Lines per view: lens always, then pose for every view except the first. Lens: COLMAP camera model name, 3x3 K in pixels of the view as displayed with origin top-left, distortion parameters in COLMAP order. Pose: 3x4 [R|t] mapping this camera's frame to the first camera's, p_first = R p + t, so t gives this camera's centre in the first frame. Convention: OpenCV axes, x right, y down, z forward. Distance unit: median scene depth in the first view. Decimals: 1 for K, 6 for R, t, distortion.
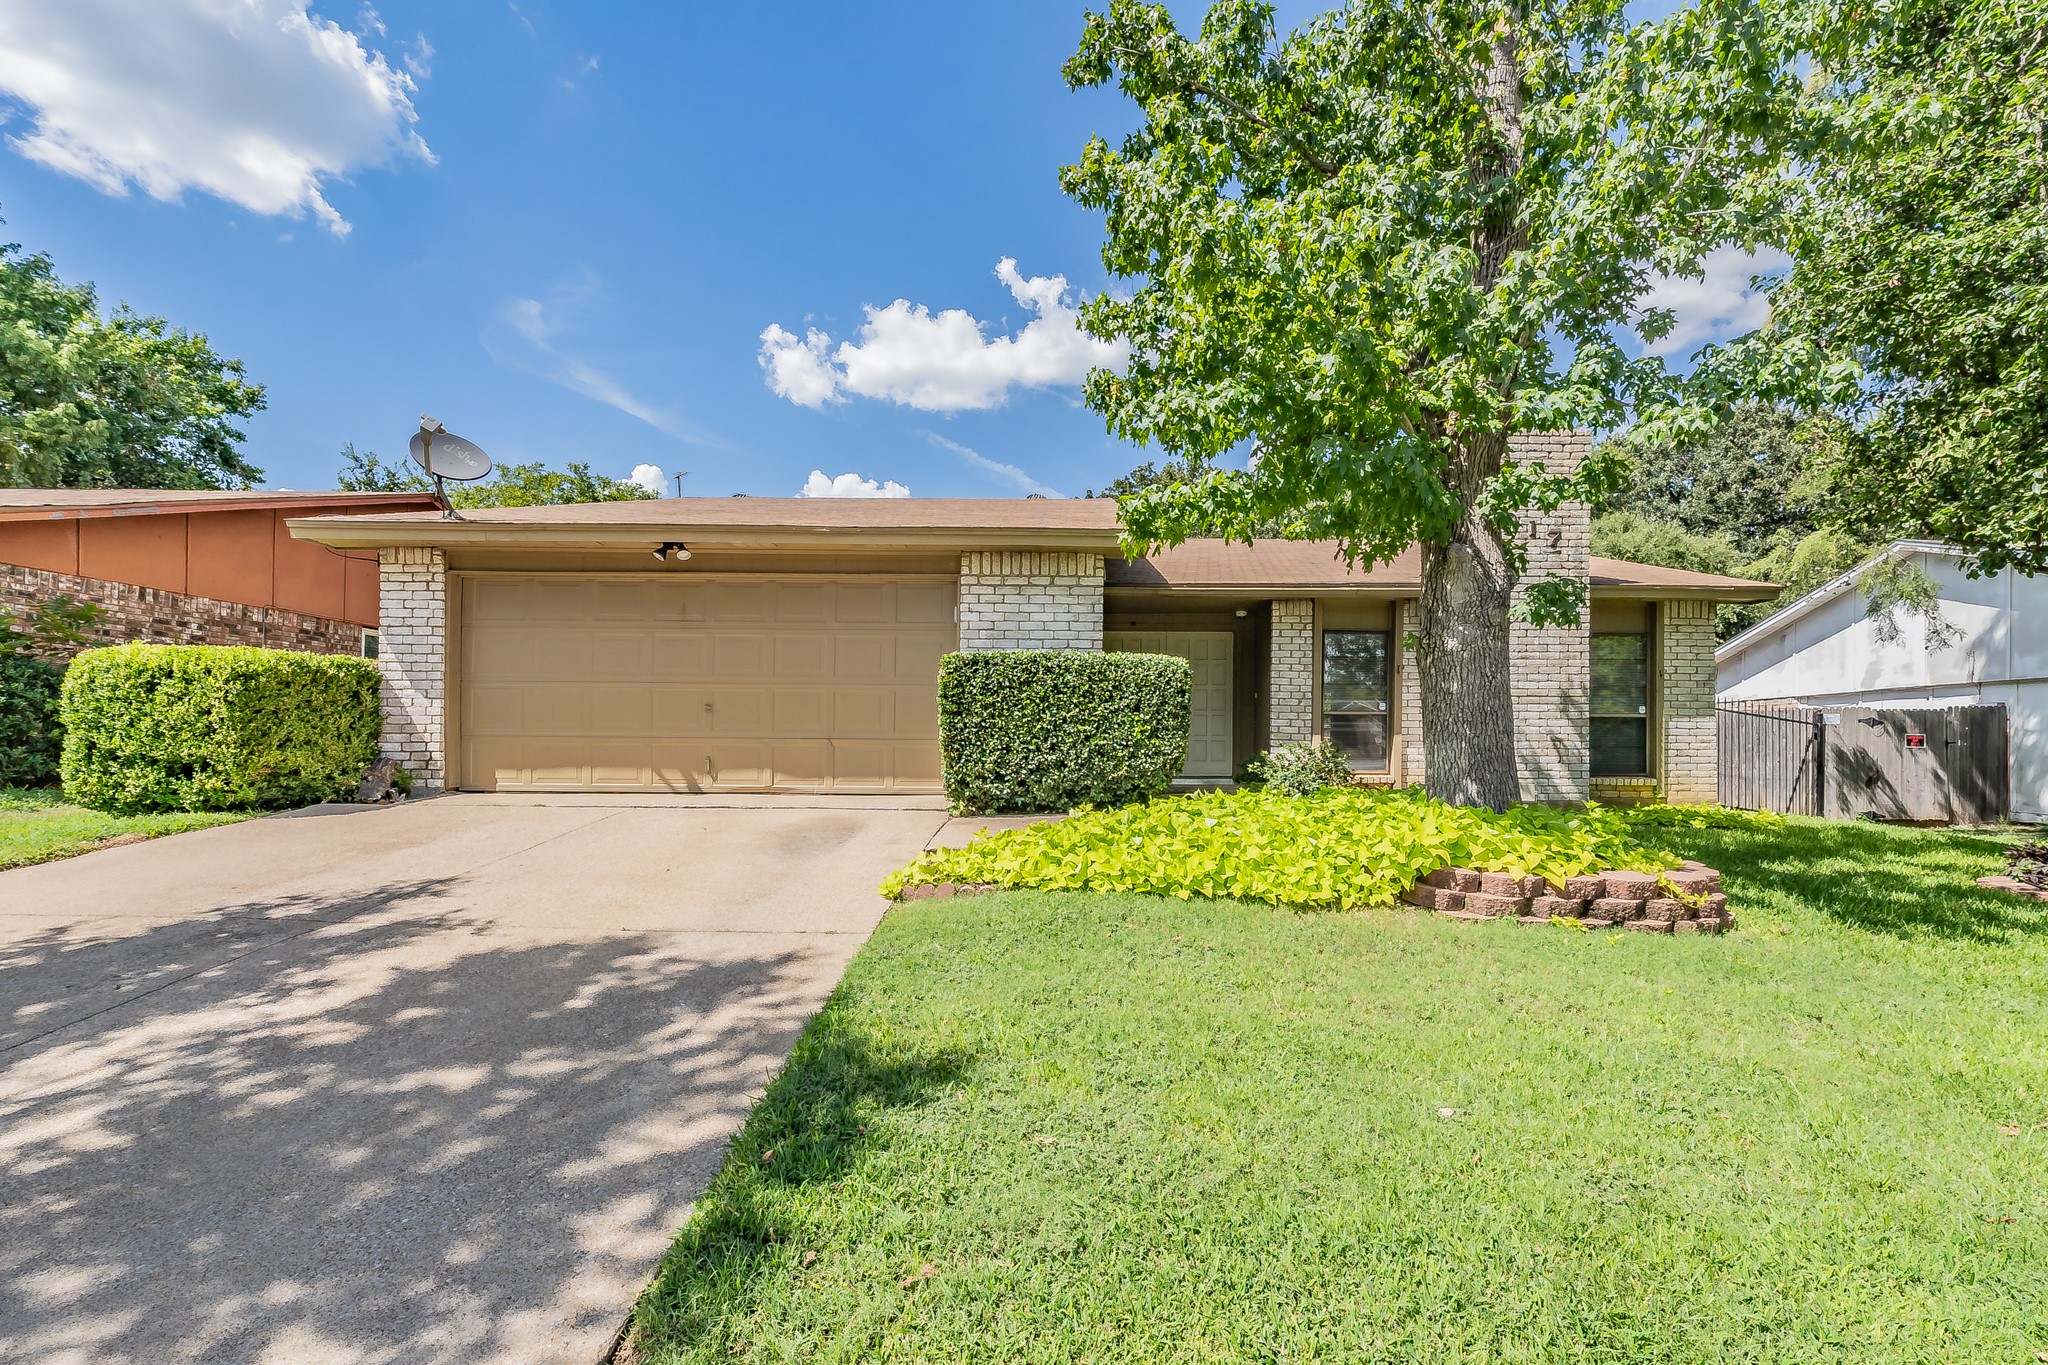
lens RADIAL K [[698.7, 0, 1099.3], [0, 698.7, 729.2], [0, 0, 1]] dist [-0.001013, 0.000246]
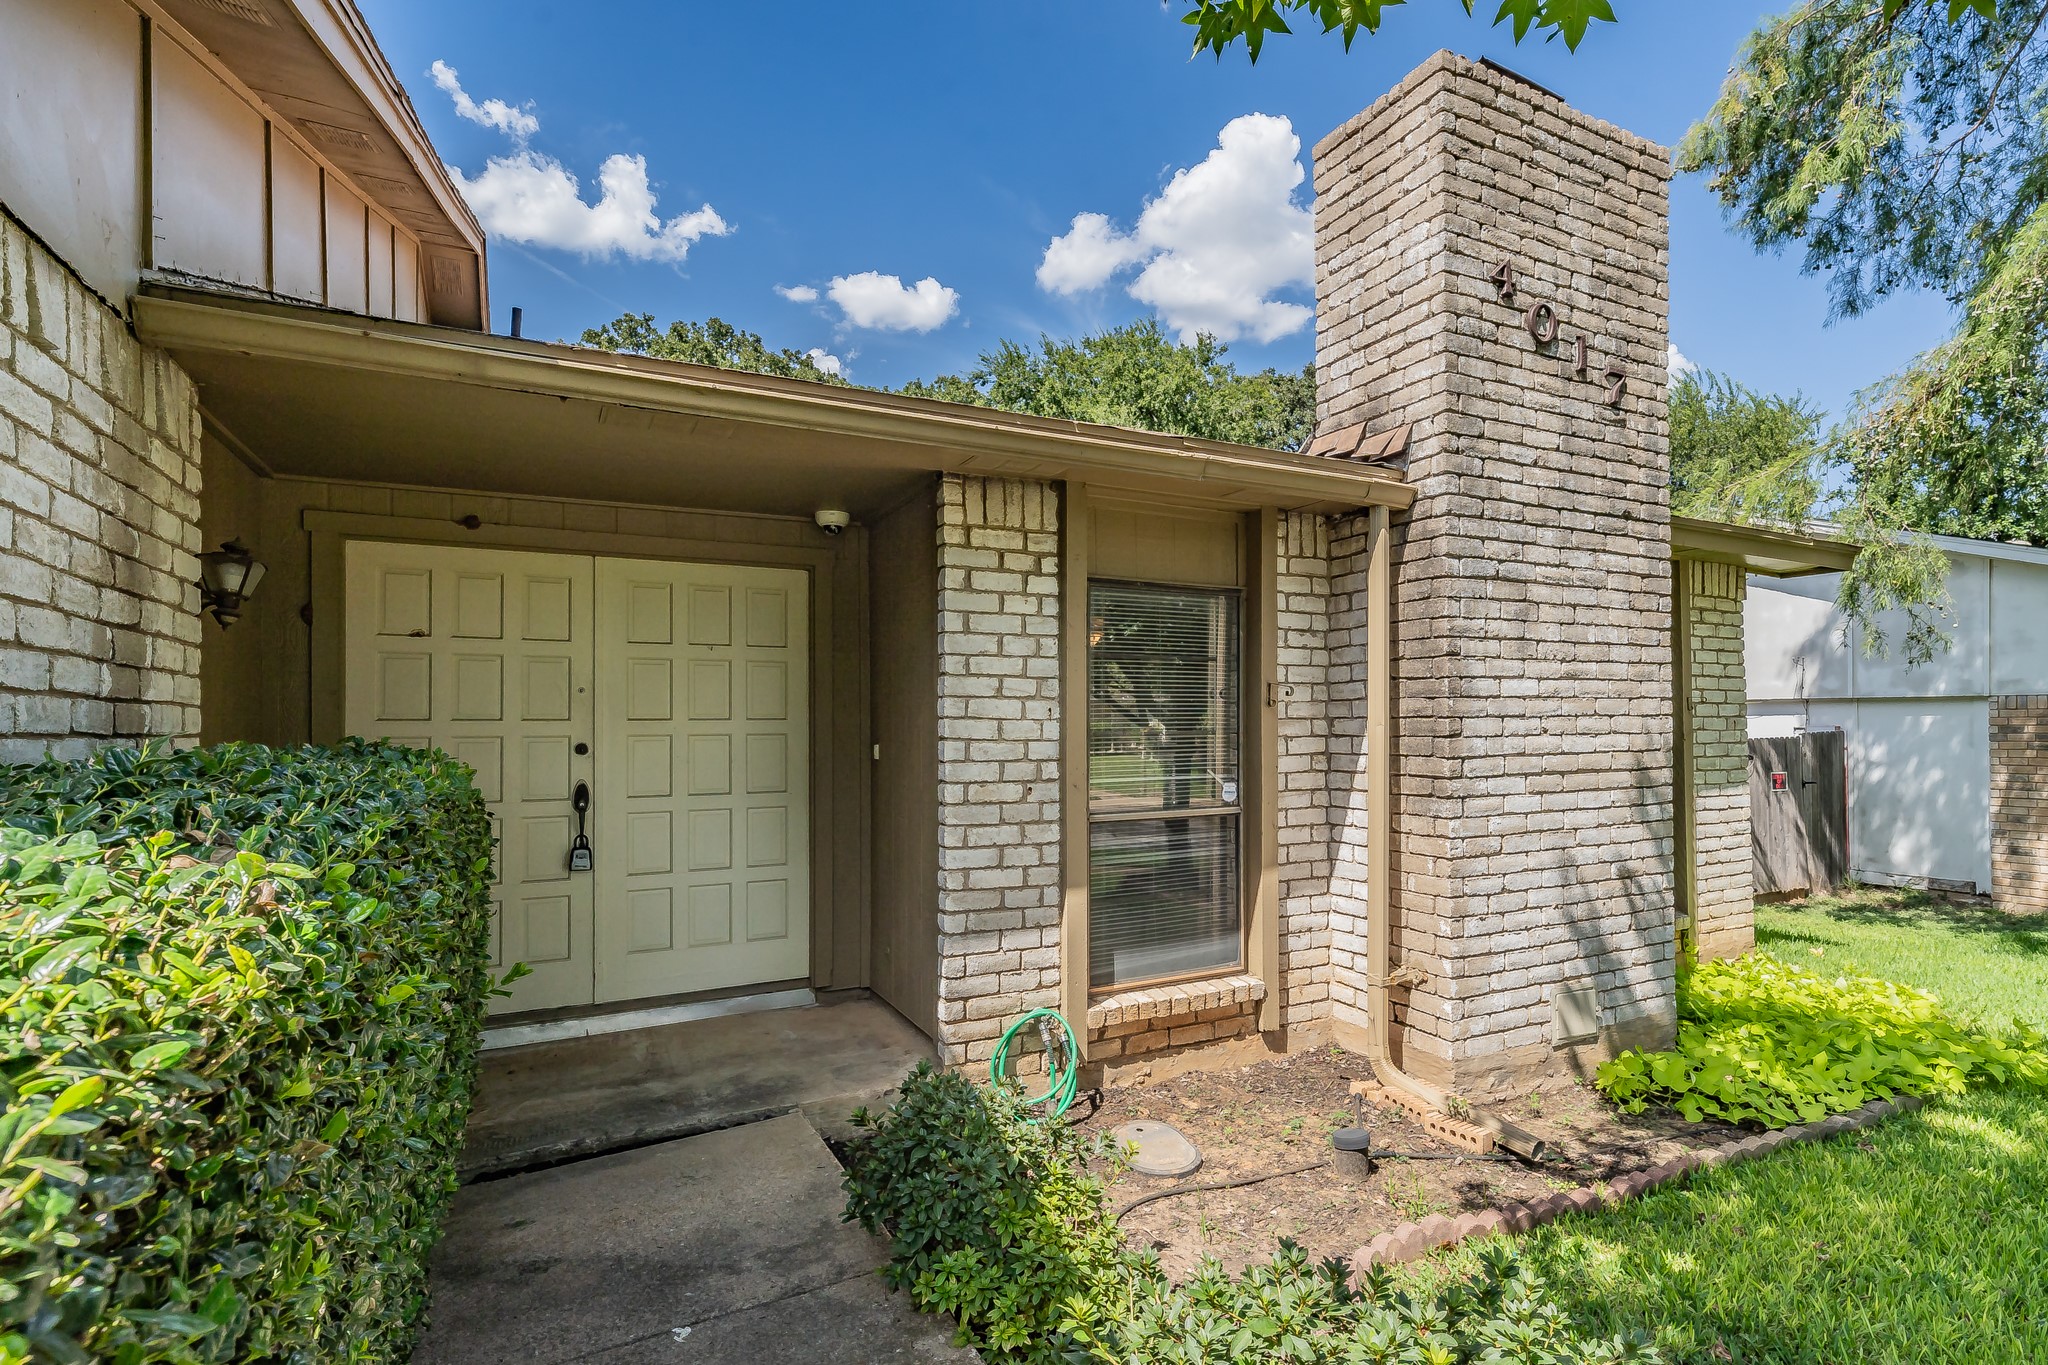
lens RADIAL K [[972.2, 0, 1128.5], [0, 972.2, 714.6], [0, 0, 1]] dist [0.000038, 0.000106]
pose [[0.861496, -0.011695, 0.507629, 0.116470], [0.013950, 0.999902, -0.000639, -0.090191], [-0.507572, 0.007632, 0.861575, 0.704584]]
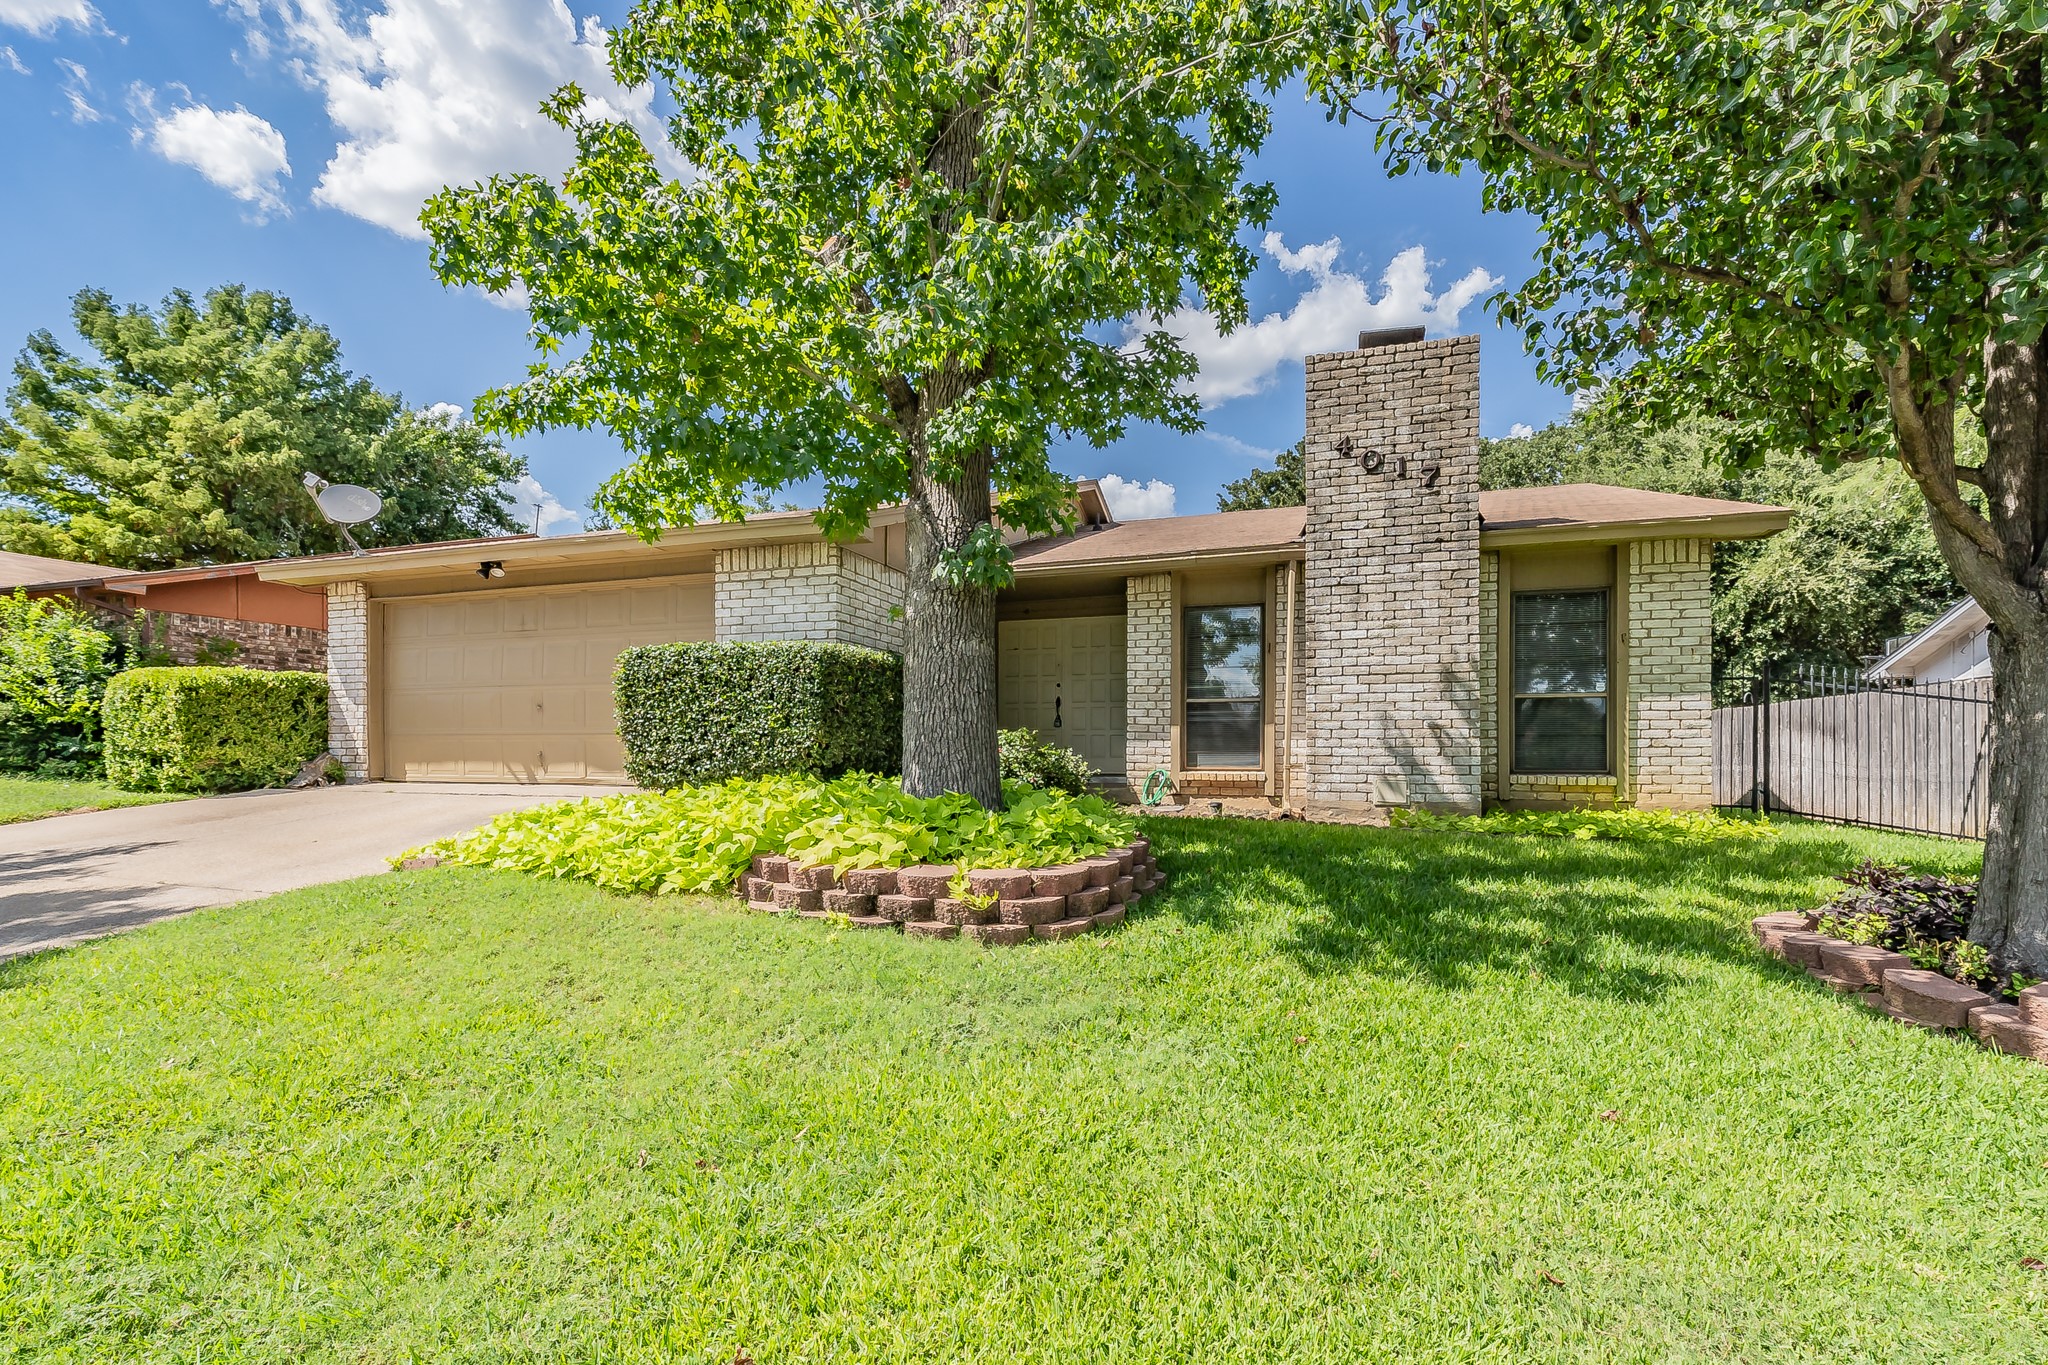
lens RADIAL K [[739.8, 0, 1044.0], [0, 739.8, 732.2], [0, 0, 1]] dist [-0.003495, -0.000125]
pose [[0.964045, -0.011971, -0.265470, 0.481239], [0.012231, 0.999925, -0.000674, 0.017725], [0.265458, -0.002597, 0.964119, 0.067397]]
